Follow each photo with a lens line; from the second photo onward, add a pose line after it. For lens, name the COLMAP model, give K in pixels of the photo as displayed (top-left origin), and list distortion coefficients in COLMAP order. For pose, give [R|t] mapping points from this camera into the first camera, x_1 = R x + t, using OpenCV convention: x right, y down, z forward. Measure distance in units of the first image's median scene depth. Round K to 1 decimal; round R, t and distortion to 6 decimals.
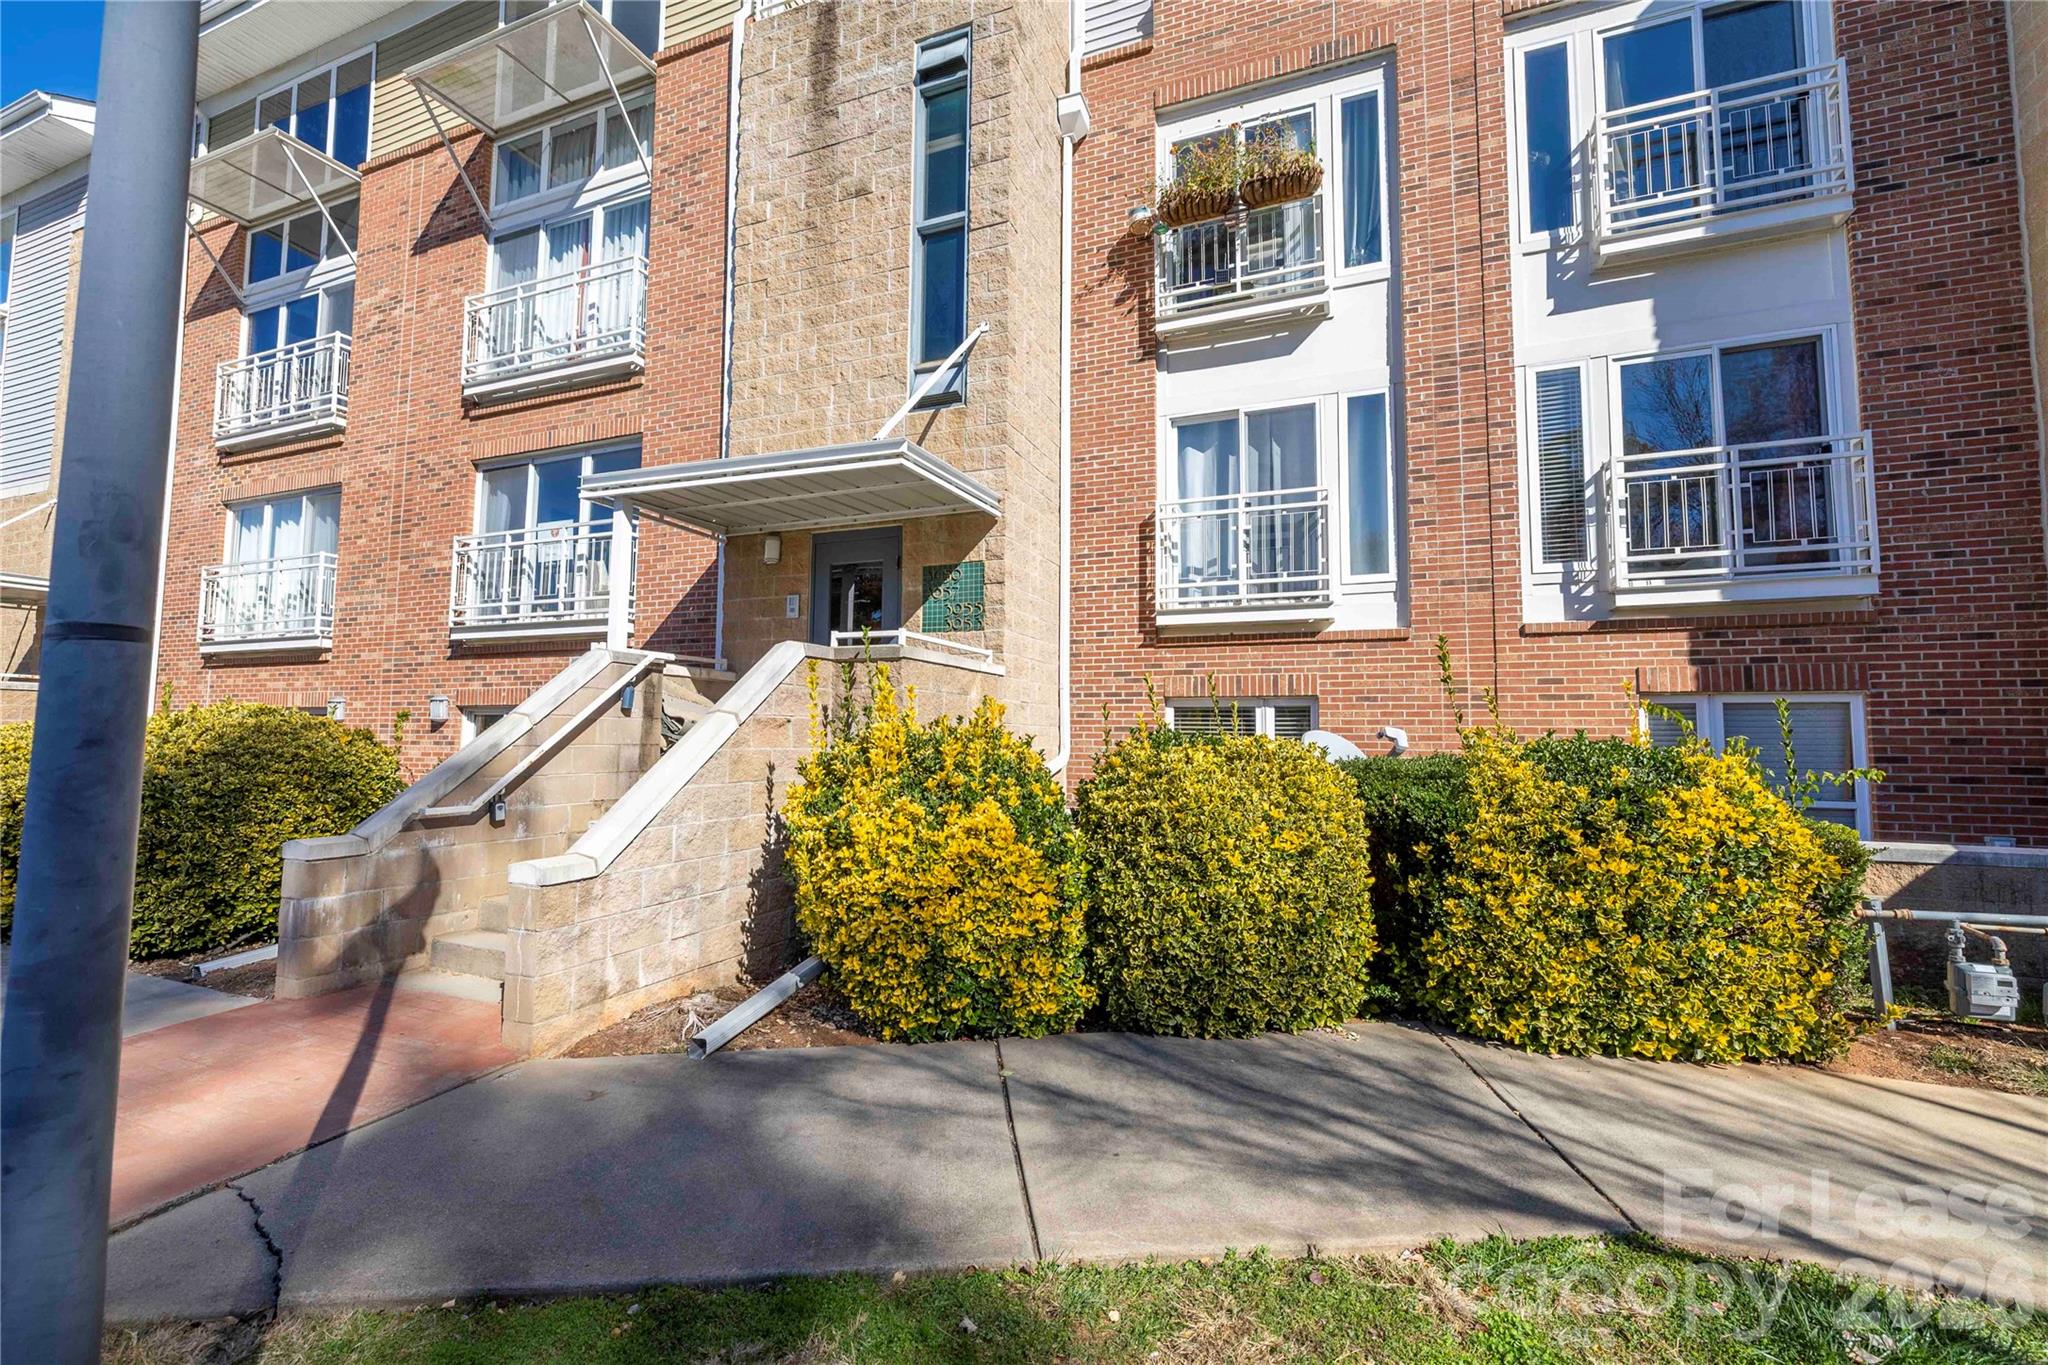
lens RADIAL K [[863.2, 0, 1018.6], [0, 863.2, 675.1], [0, 0, 1]] dist [0.002352, -0.000028]
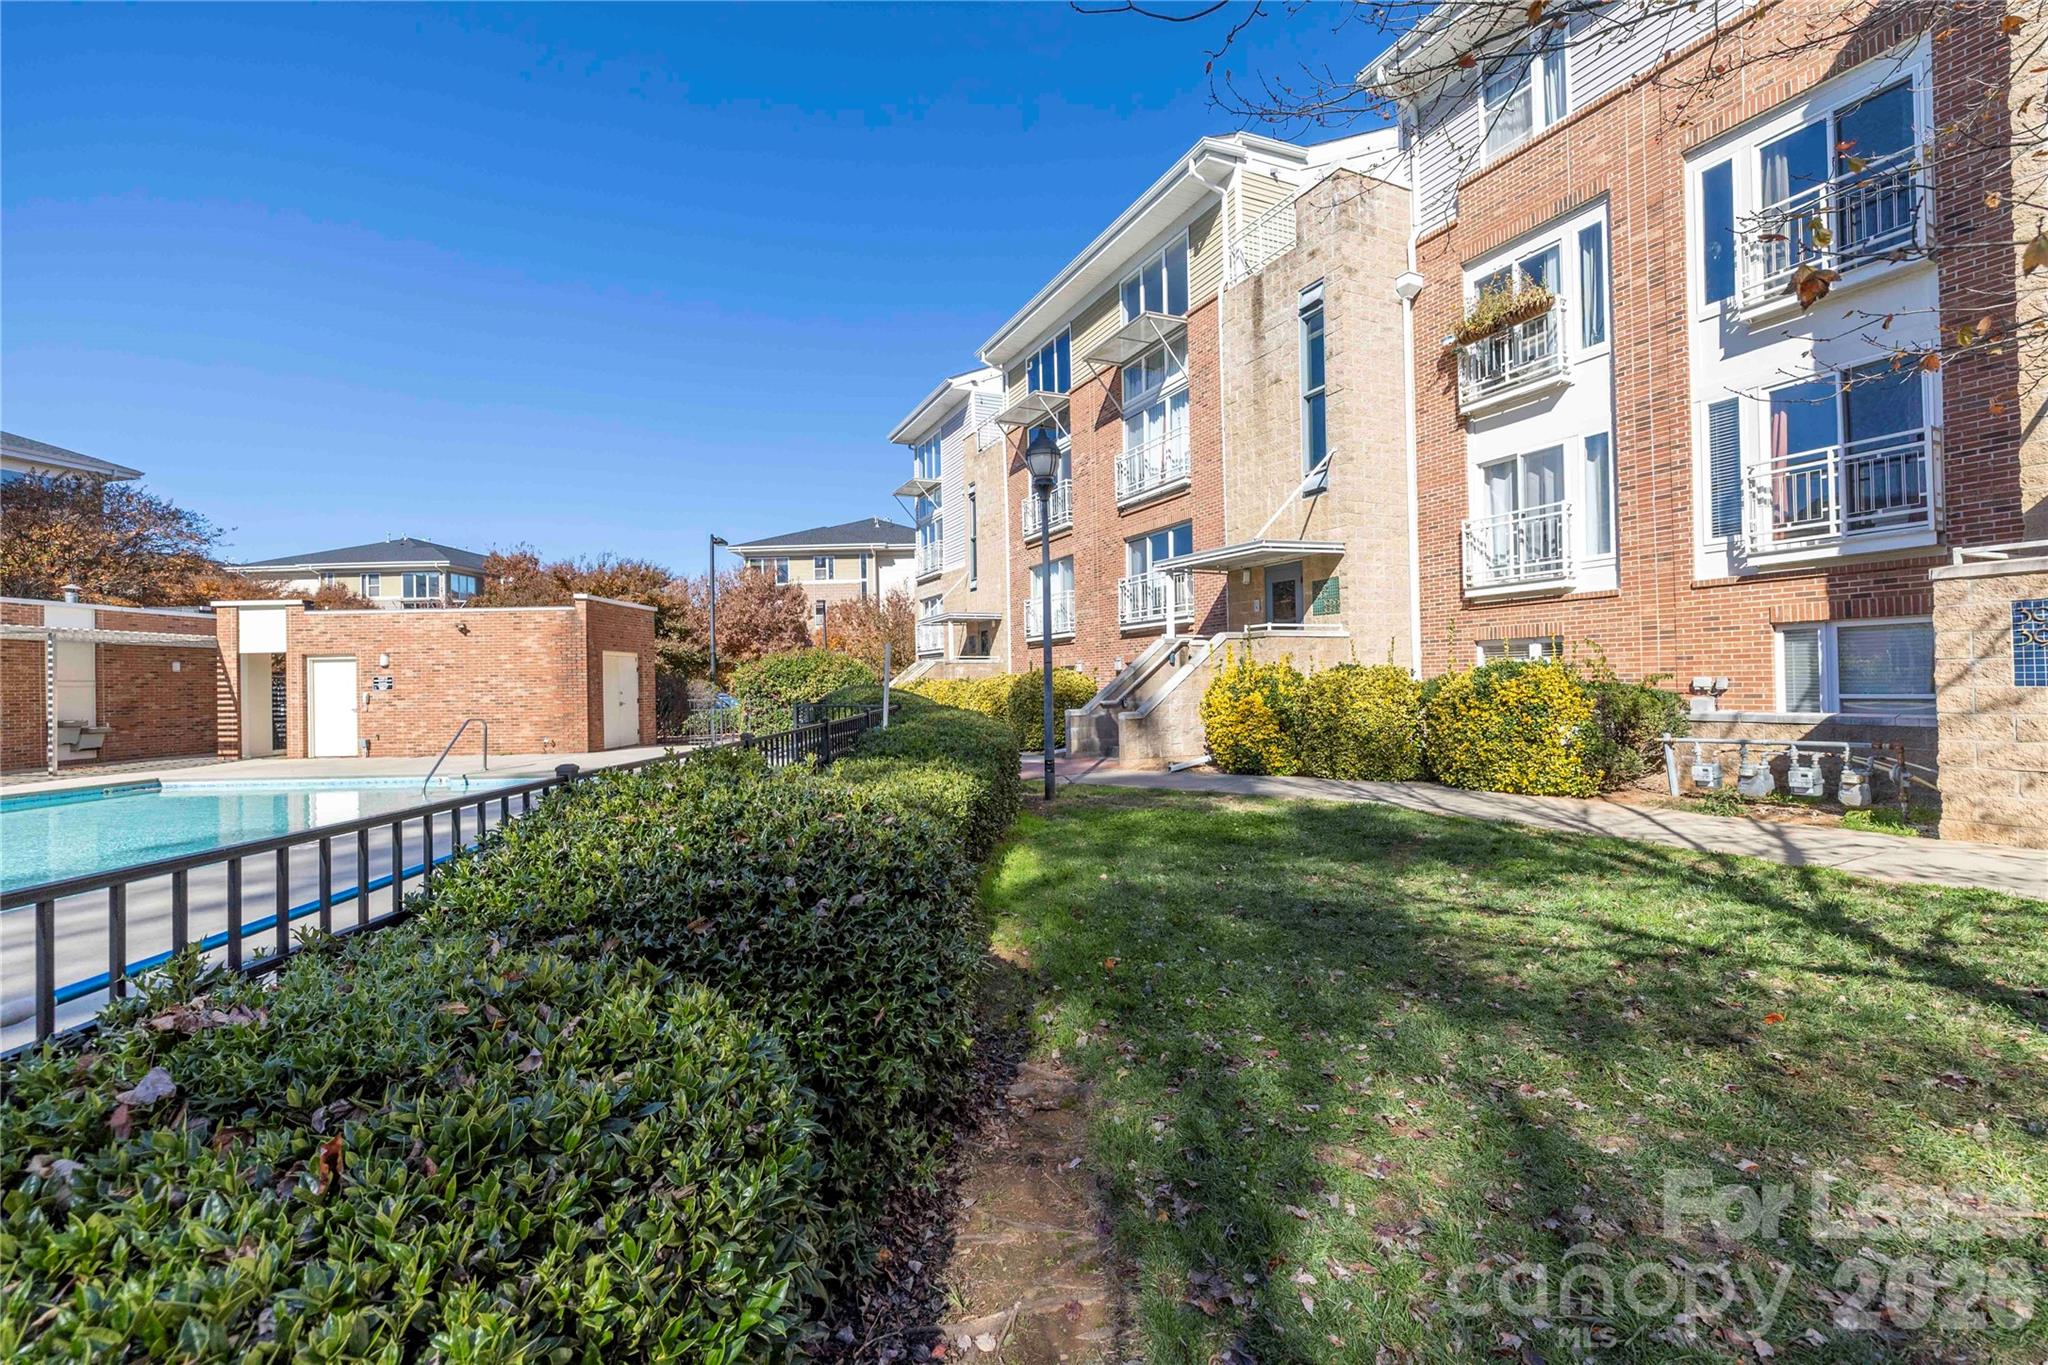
lens RADIAL K [[863.2, 0, 1018.6], [0, 863.2, 675.1], [0, 0, 1]] dist [0.002352, -0.000028]
pose [[0.734826, -0.030433, -0.677573, 0.662087], [0.077178, 0.996256, 0.038954, -0.041228], [0.673851, -0.080918, 0.734423, -0.811213]]
